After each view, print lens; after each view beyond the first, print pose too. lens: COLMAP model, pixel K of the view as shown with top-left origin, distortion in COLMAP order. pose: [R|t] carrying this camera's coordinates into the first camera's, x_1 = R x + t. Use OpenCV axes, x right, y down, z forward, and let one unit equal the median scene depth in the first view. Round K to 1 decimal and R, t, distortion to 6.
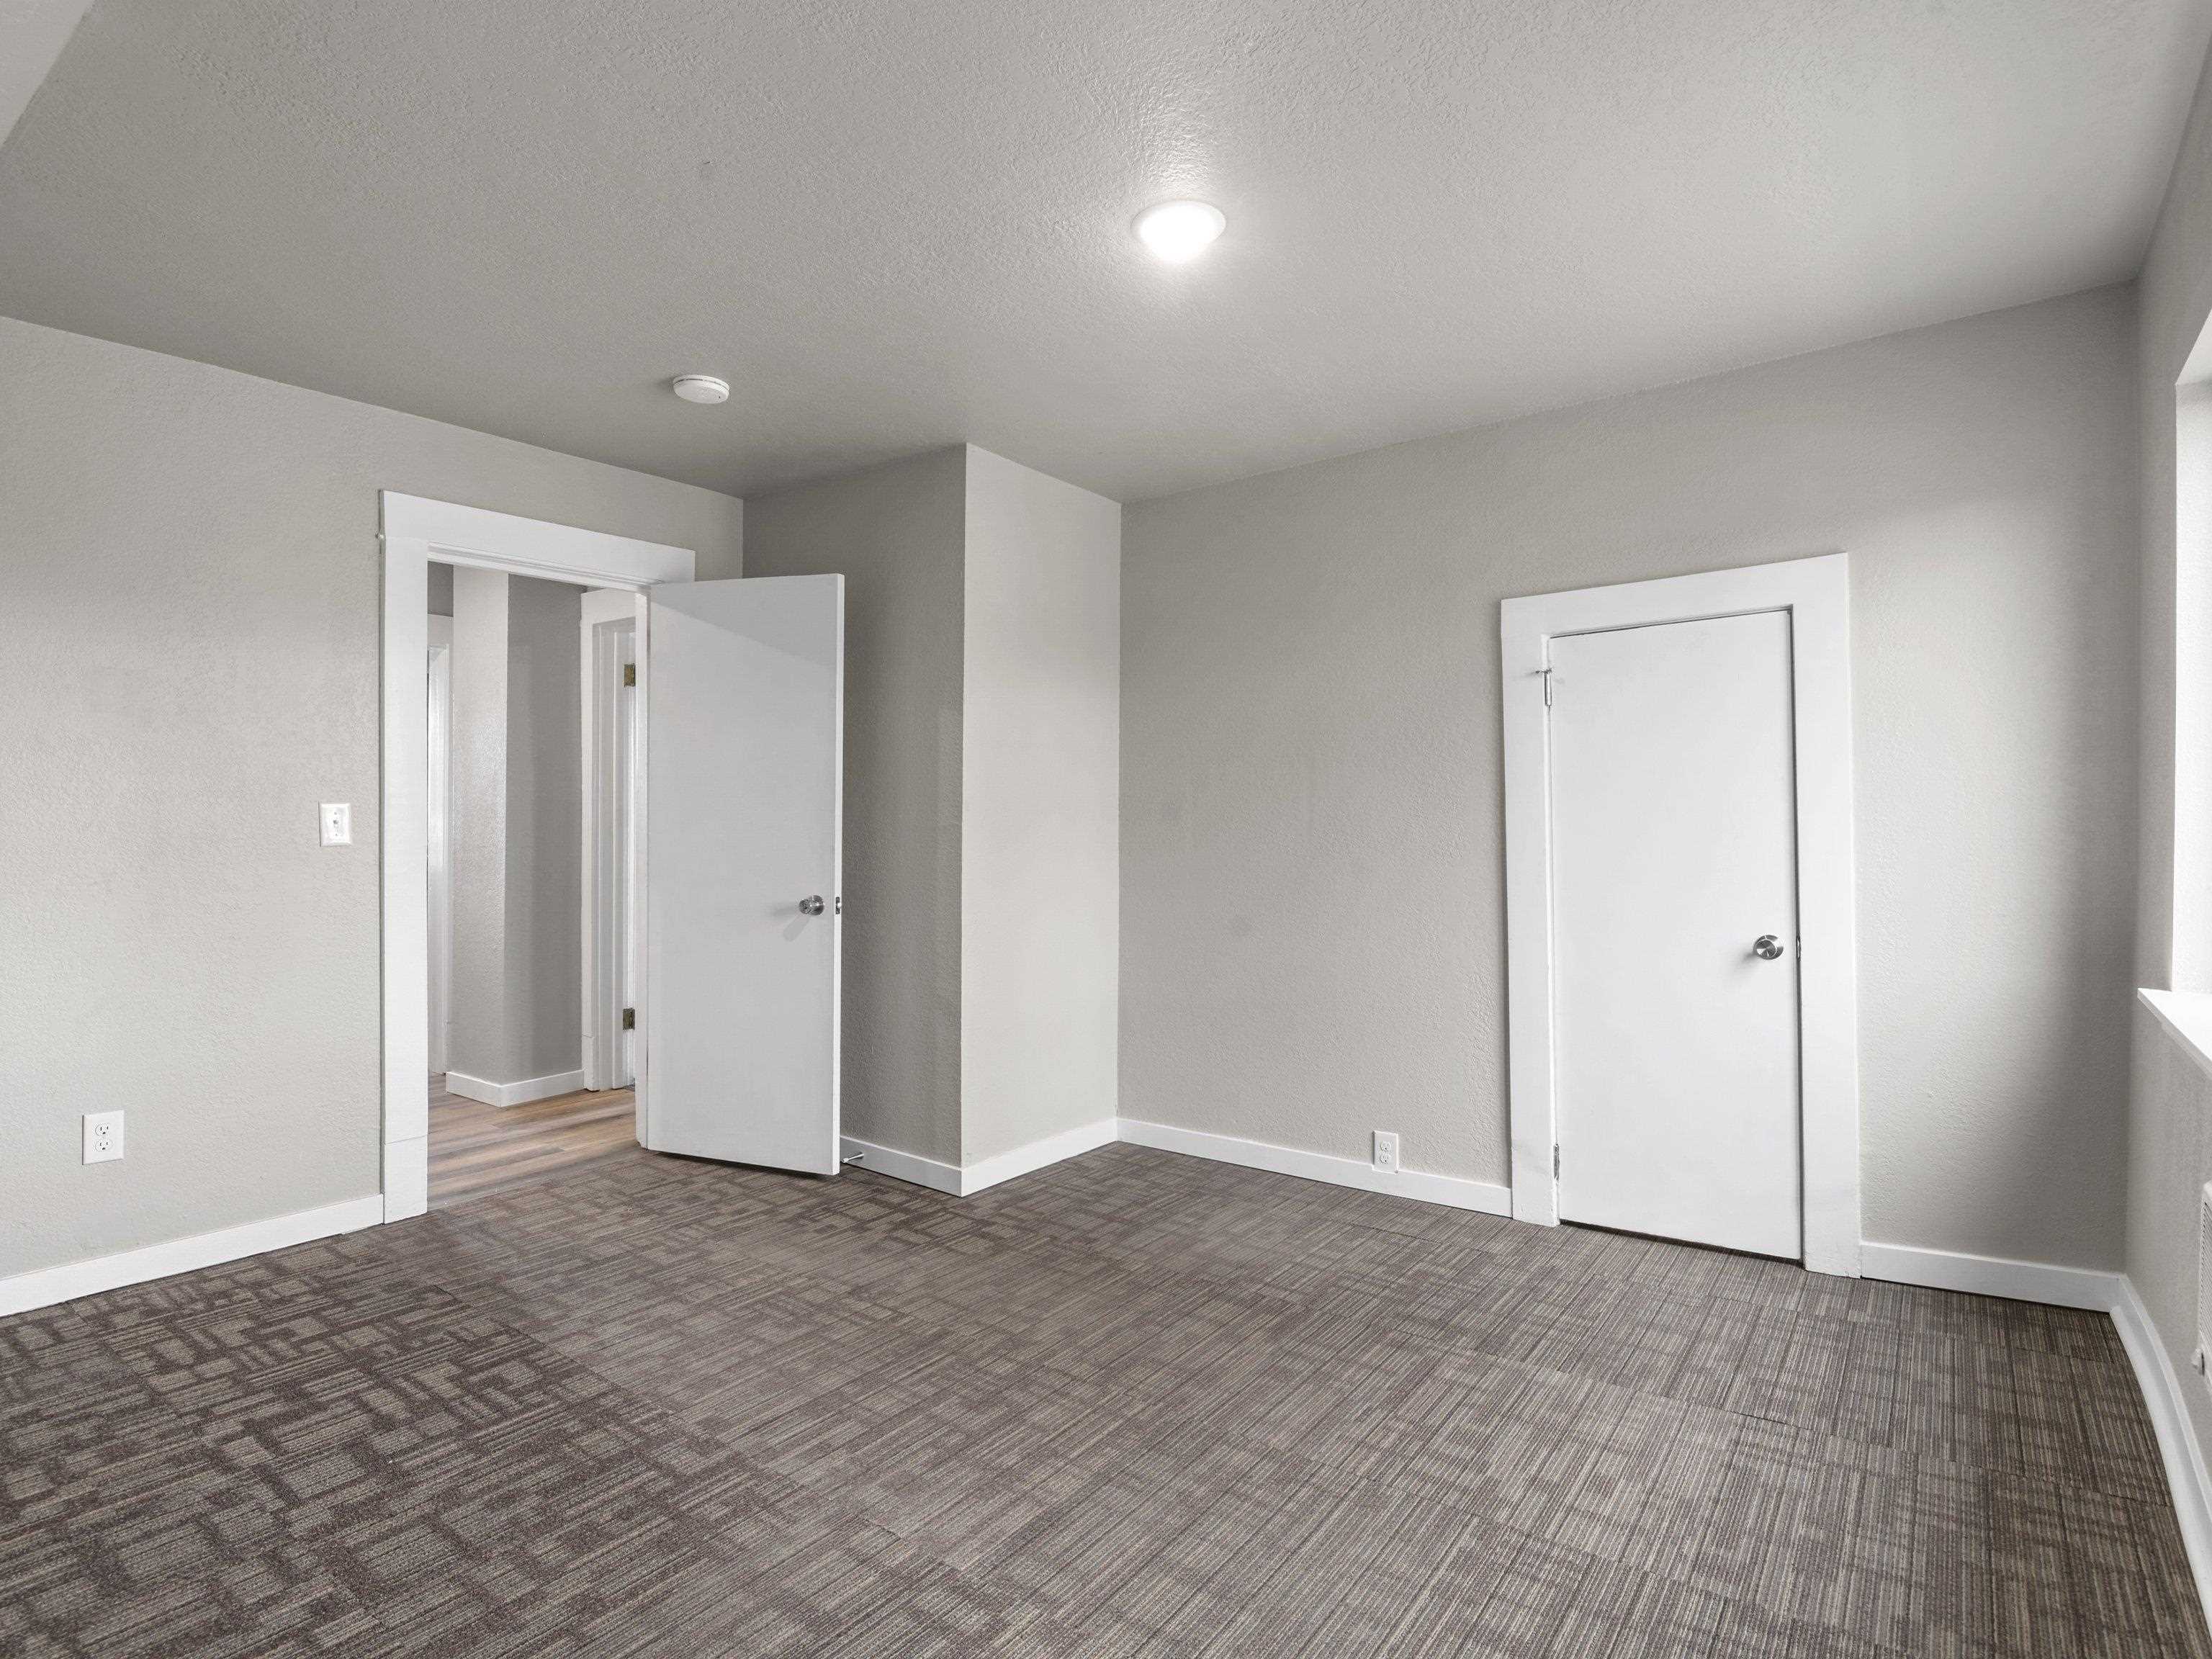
lens RADIAL K [[1152.7, 0, 1100.1], [0, 1152.7, 819.5], [0, 0, 1]] dist [-0.010306, -0.006193]
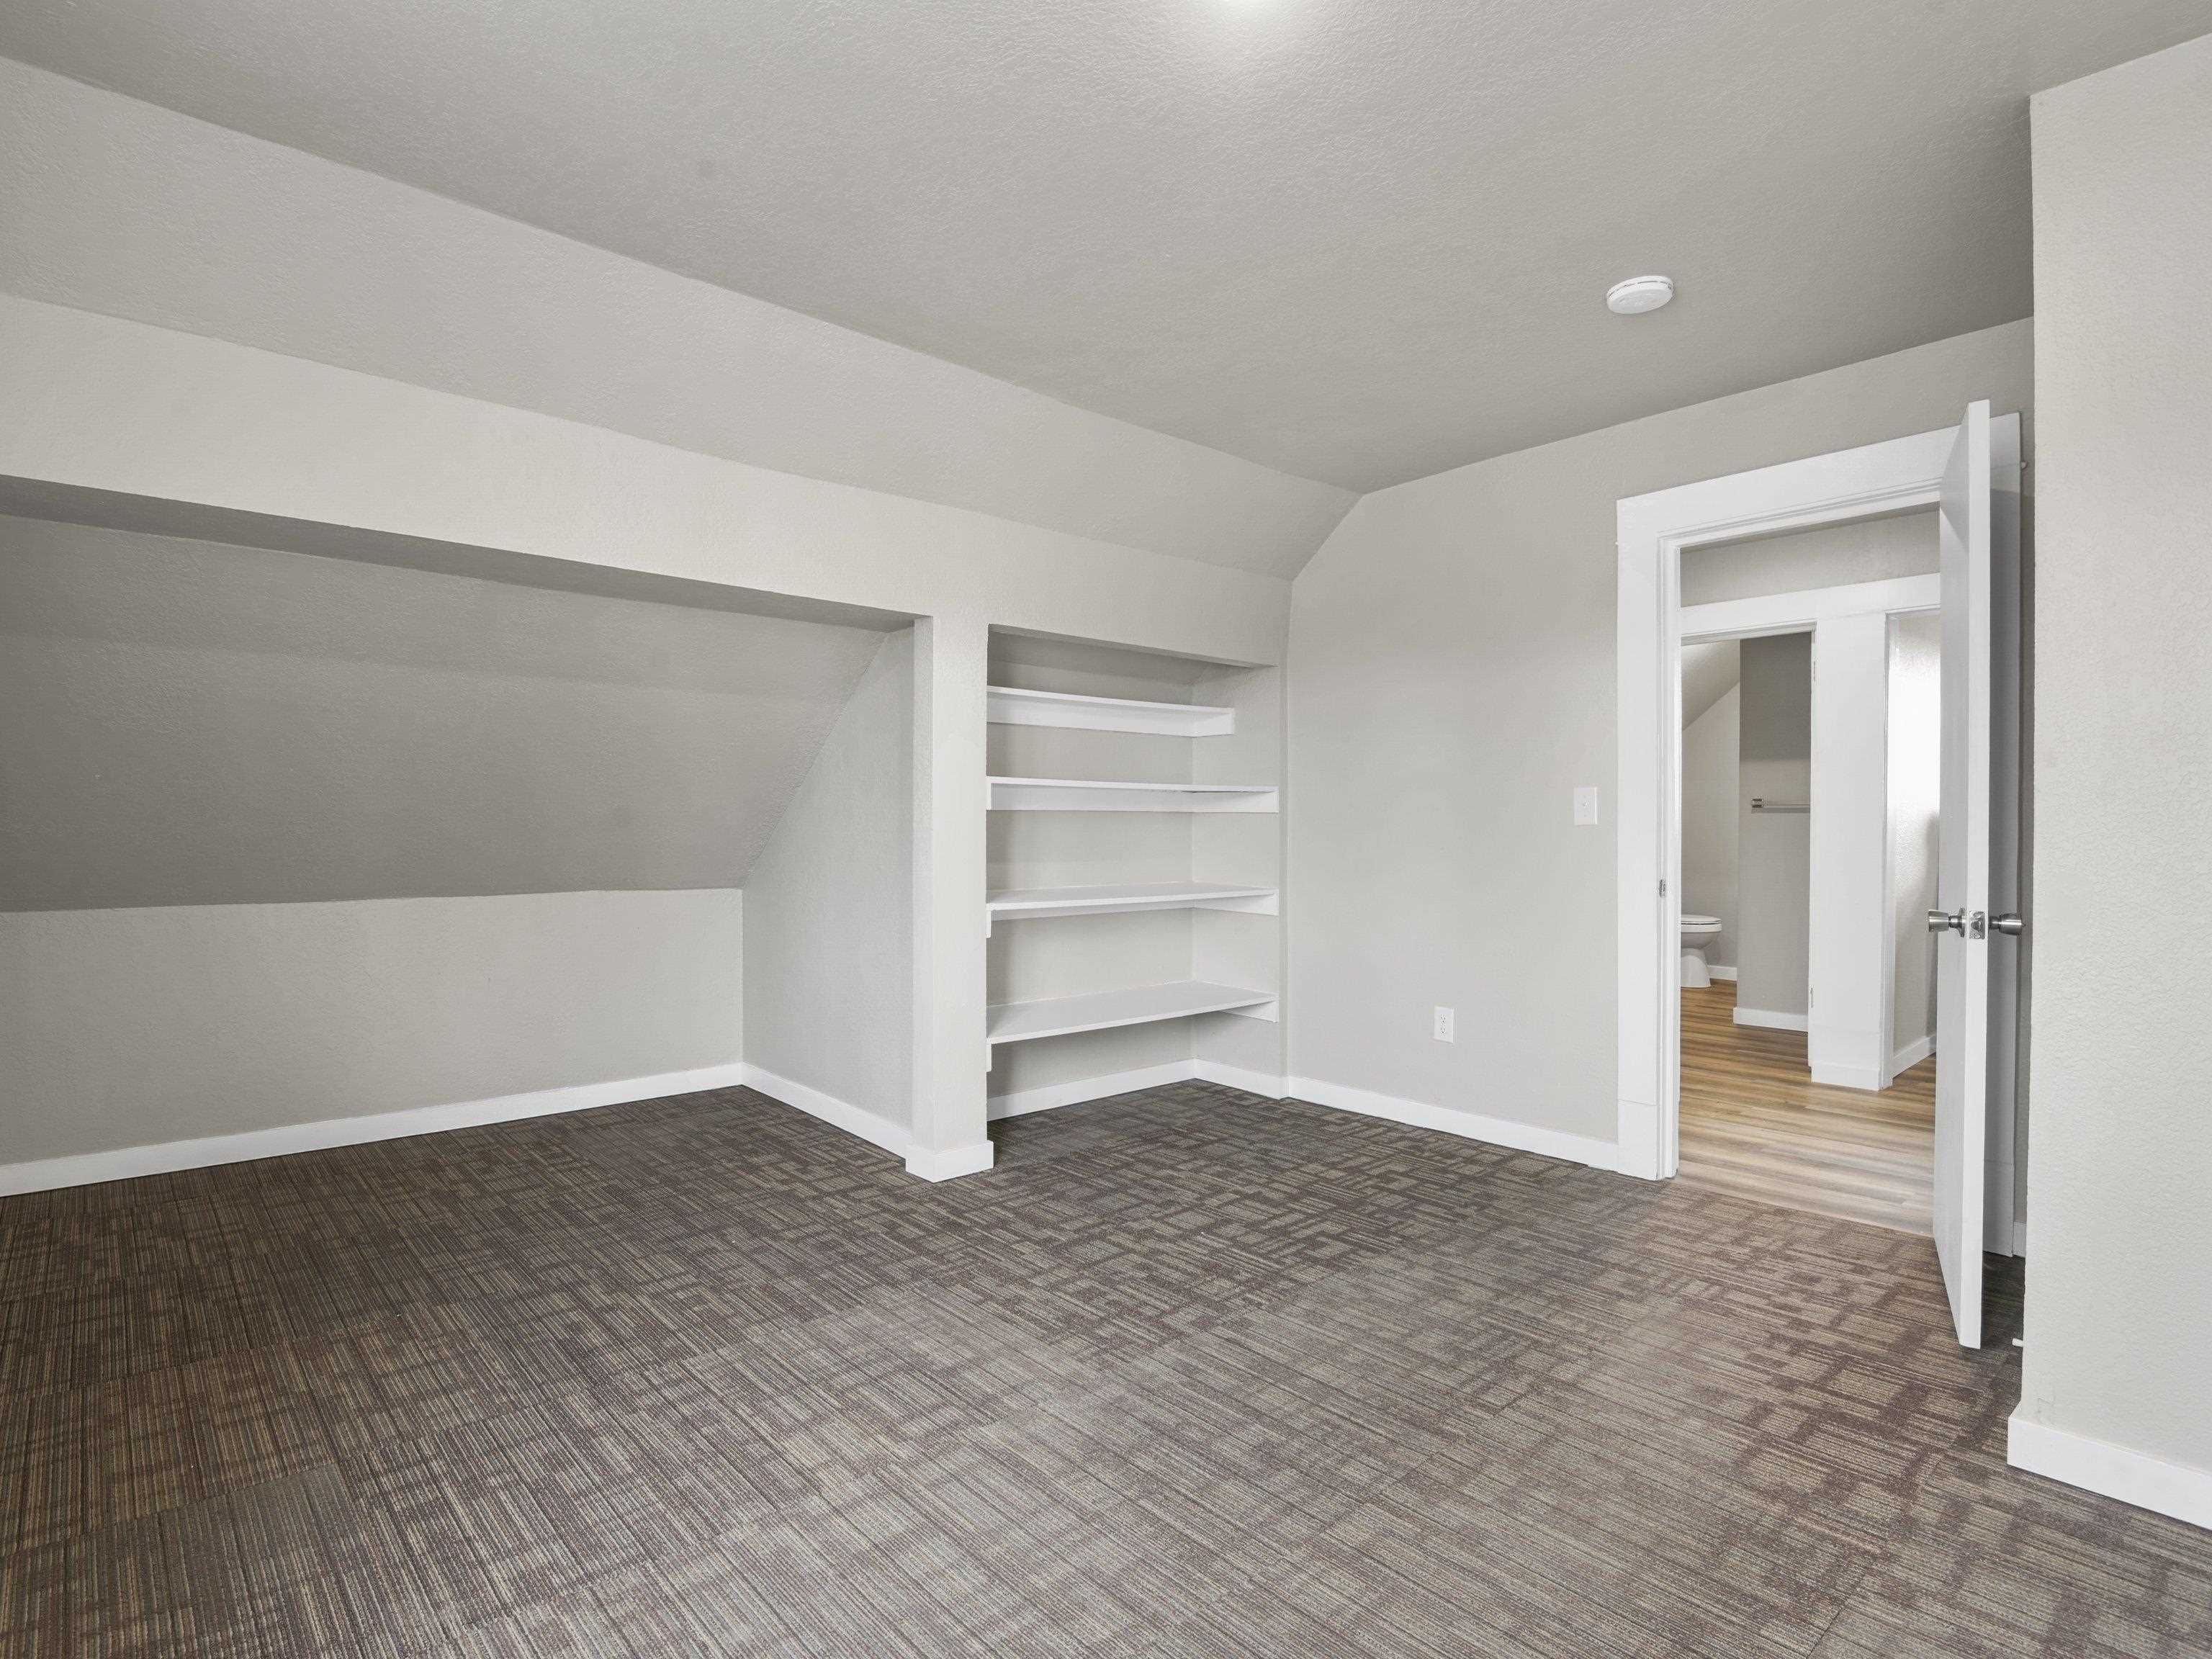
lens RADIAL K [[1152.7, 0, 1100.1], [0, 1152.7, 819.5], [0, 0, 1]] dist [-0.010306, -0.006193]
pose [[-0.200261, -0.003232, -0.979737, 0.716999], [-0.000454, 0.999995, -0.003206, 0.027345], [0.979742, -0.000197, -0.200262, 0.967908]]
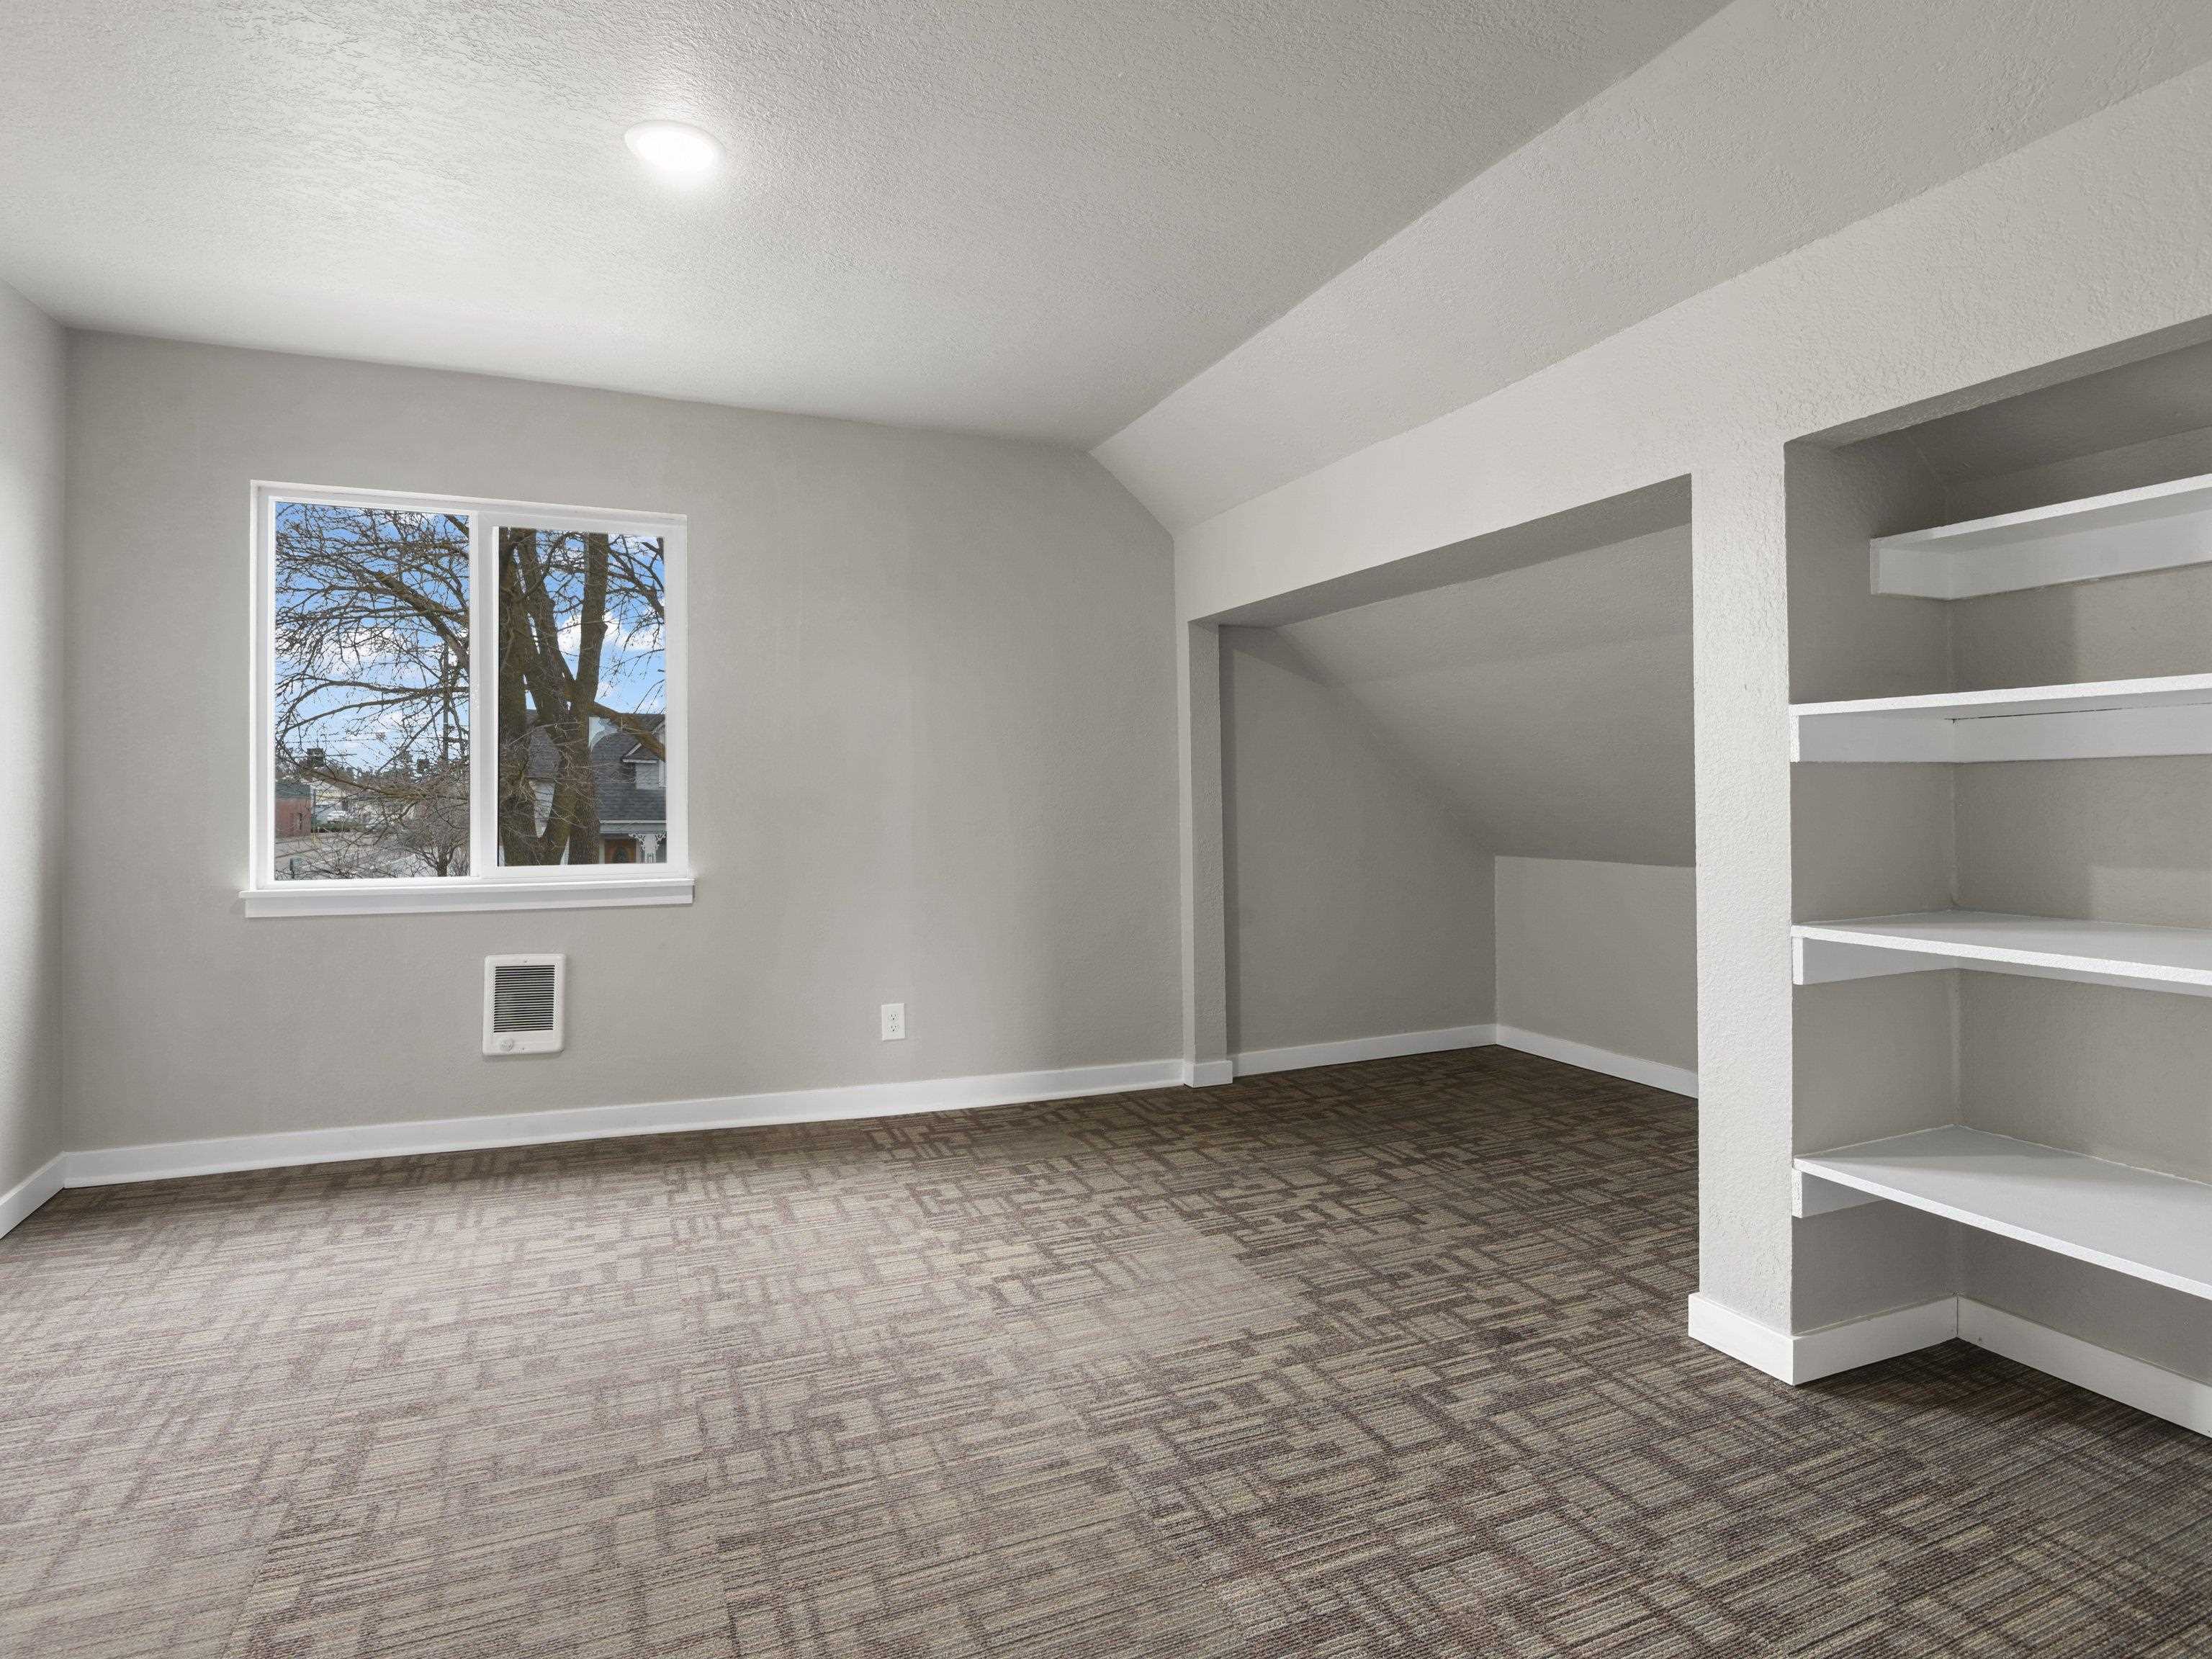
lens RADIAL K [[1152.7, 0, 1100.1], [0, 1152.7, 819.5], [0, 0, 1]] dist [-0.010306, -0.006193]
pose [[-0.862657, -0.002613, 0.505783, -0.663640], [0.003441, 0.999933, 0.011035, 0.040211], [-0.505778, 0.011260, -0.862590, 1.509404]]
